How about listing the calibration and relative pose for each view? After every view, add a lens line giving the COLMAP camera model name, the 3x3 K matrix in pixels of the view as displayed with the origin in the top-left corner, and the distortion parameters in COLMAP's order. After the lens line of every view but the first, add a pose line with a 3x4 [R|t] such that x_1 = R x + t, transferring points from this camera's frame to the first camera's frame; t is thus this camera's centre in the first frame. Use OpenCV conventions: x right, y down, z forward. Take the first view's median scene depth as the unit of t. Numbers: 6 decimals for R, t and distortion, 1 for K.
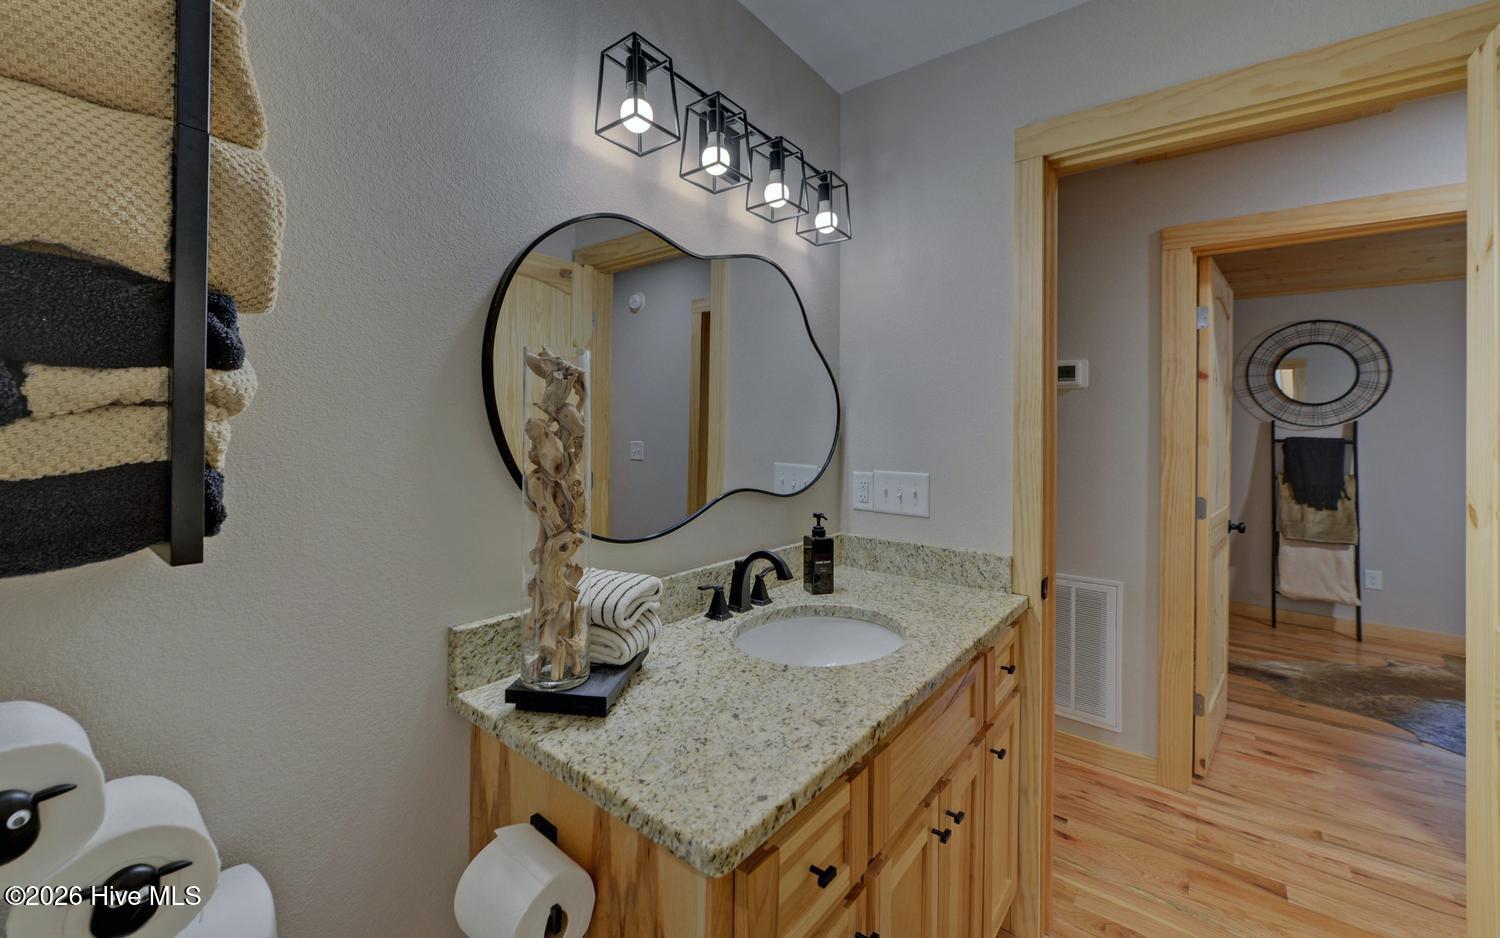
lens RADIAL K [[593.9, 0, 737.5], [0, 593.9, 419.6], [0, 0, 1]] dist [-0.001072, -0.001307]
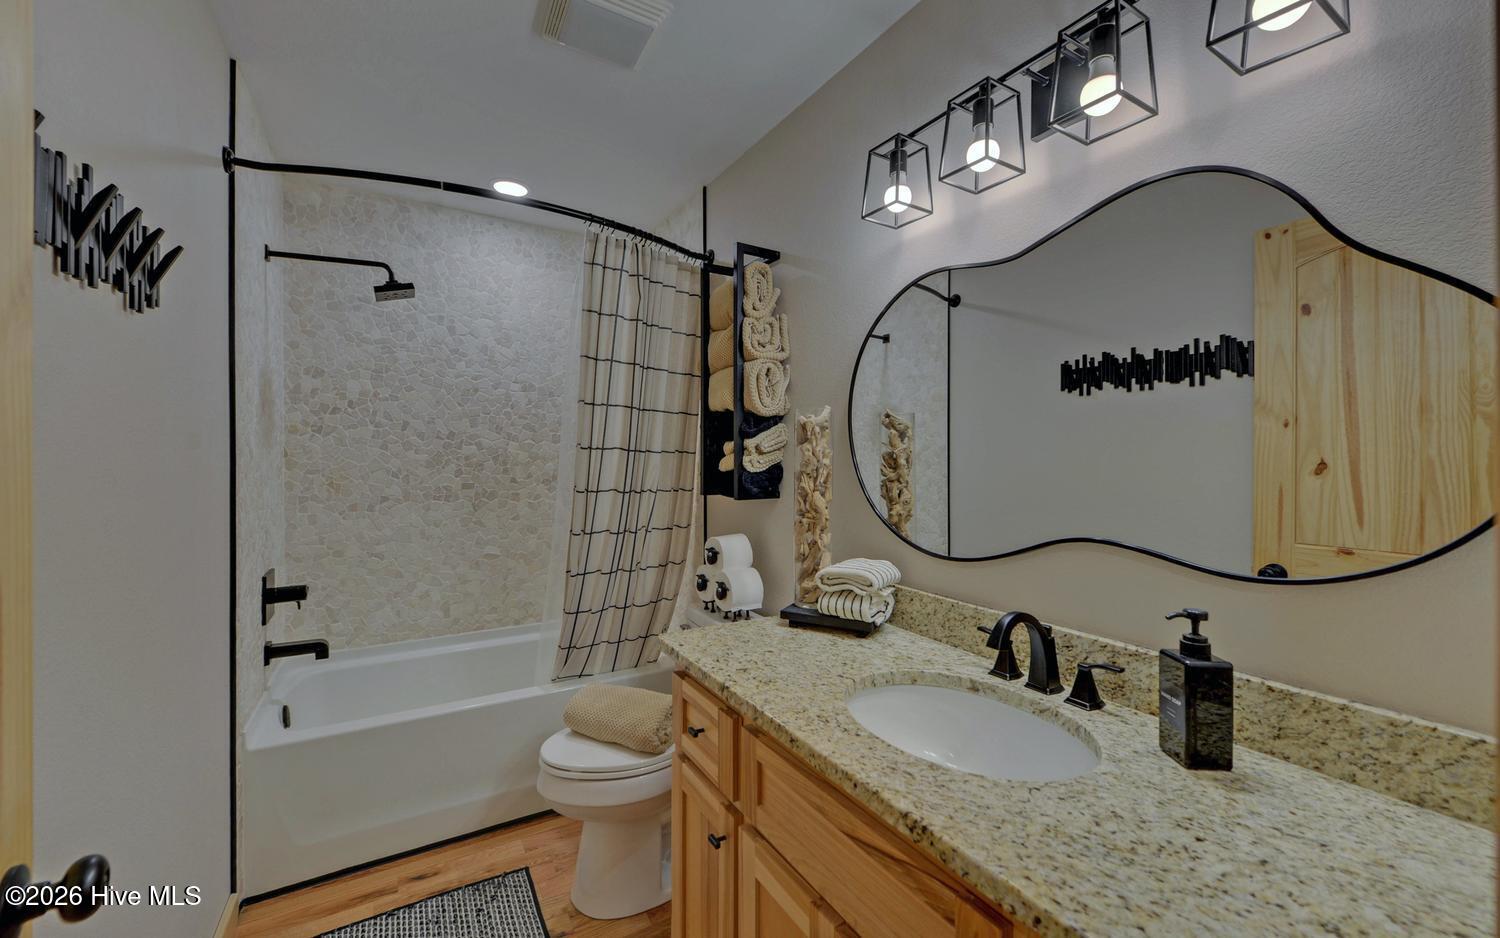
lens RADIAL K [[593.9, 0, 753.9], [0, 593.9, 466.0], [0, 0, 1]] dist [-0.001072, -0.001307]
pose [[-0.343019, 0.002081, -0.939326, 1.226857], [0.009479, 0.999954, -0.001247, 0.035538], [0.939281, -0.009331, -0.343023, 1.297340]]
